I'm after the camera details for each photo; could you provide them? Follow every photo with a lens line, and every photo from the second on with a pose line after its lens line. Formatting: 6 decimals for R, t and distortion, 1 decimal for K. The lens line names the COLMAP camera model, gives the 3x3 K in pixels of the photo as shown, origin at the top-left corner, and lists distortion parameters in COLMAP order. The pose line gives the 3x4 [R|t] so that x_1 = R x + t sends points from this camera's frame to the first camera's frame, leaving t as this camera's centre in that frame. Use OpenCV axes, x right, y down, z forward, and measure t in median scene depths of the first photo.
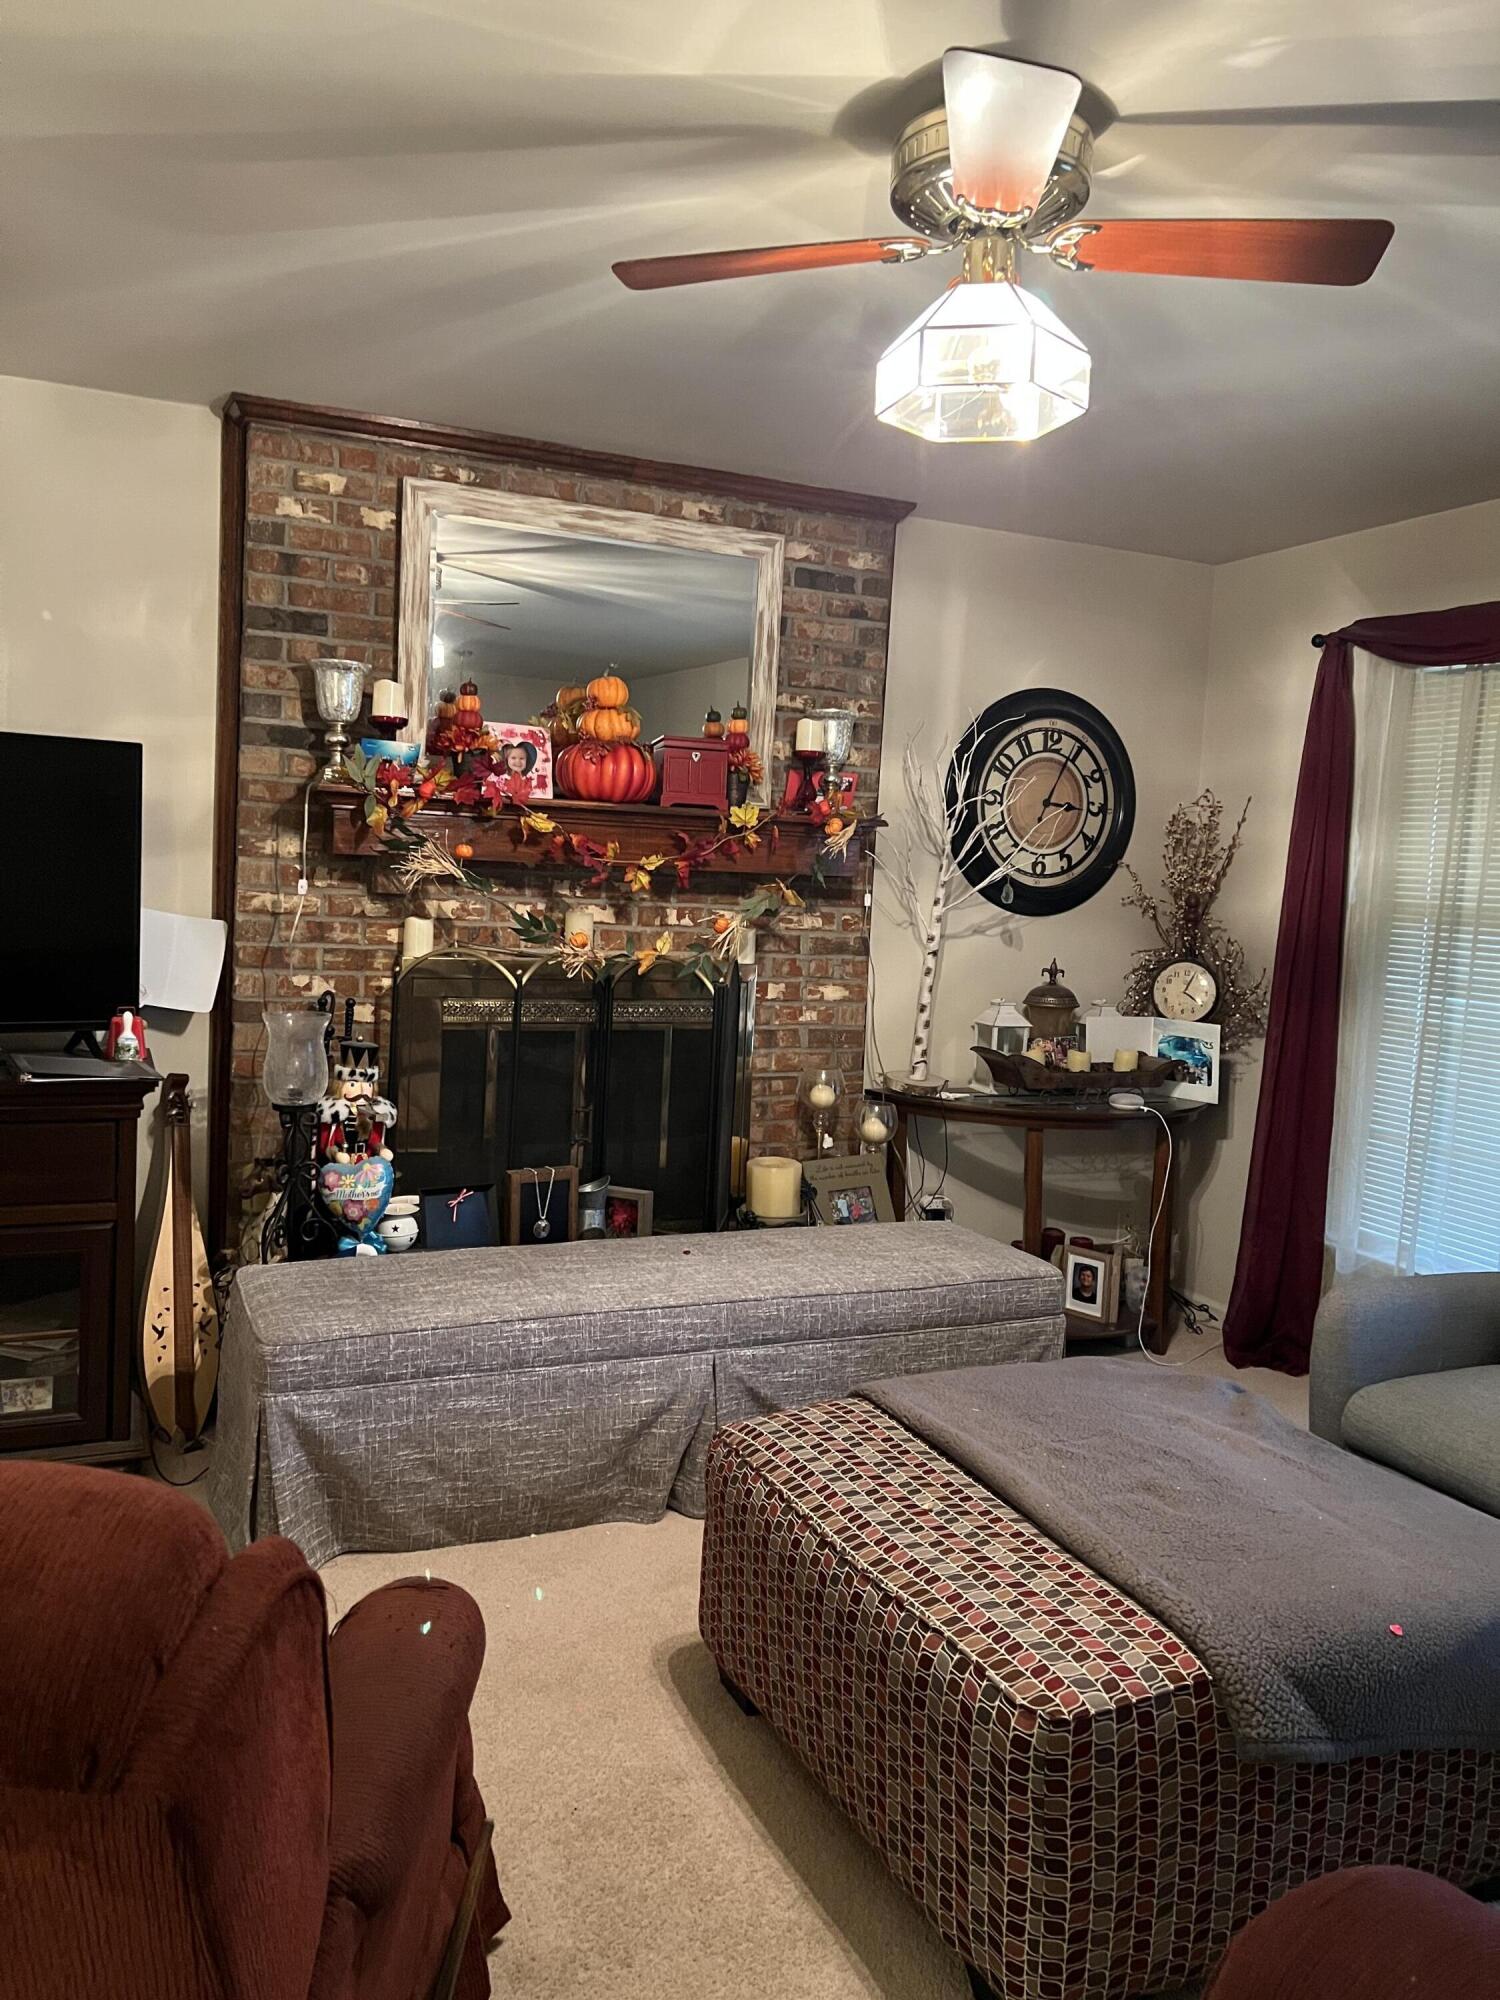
lens RADIAL K [[1514.0, 0, 749.8], [0, 1514.0, 998.9], [0, 0, 1]] dist [0.014426, -0.022094]
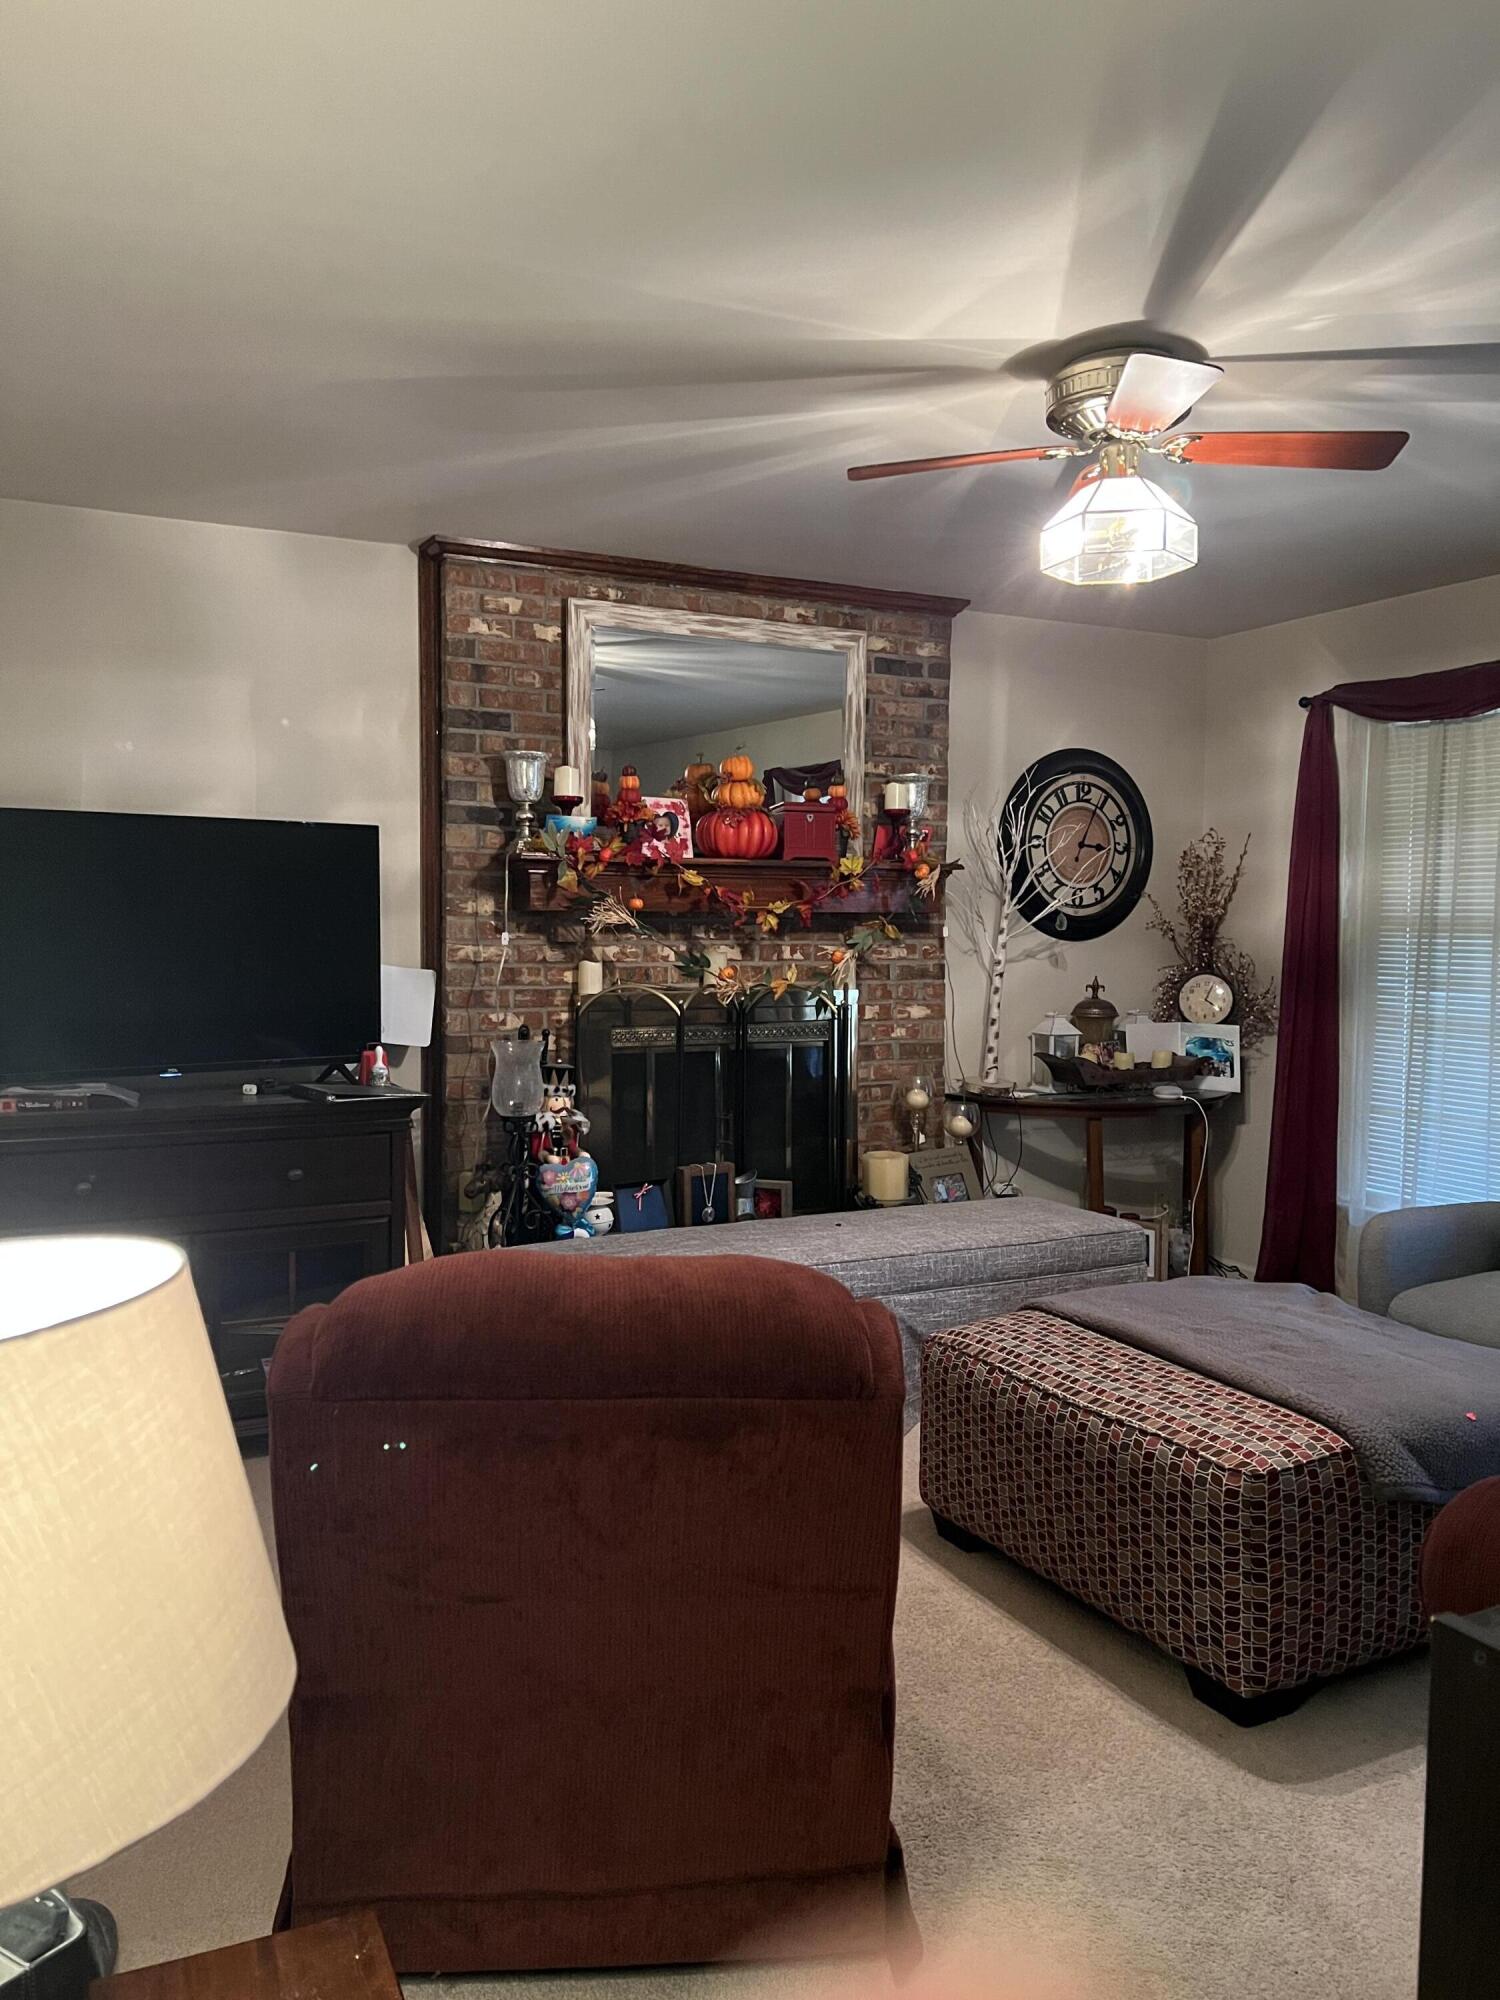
lens RADIAL K [[1514.0, 0, 750.3], [0, 1514.0, 1006.8], [0, 0, 1]] dist [0.014426, -0.022094]
pose [[0.998004, -0.043371, 0.045893, -0.152446], [0.044619, 0.998652, -0.026519, 0.020527], [-0.044681, 0.028514, 0.998594, -0.205501]]
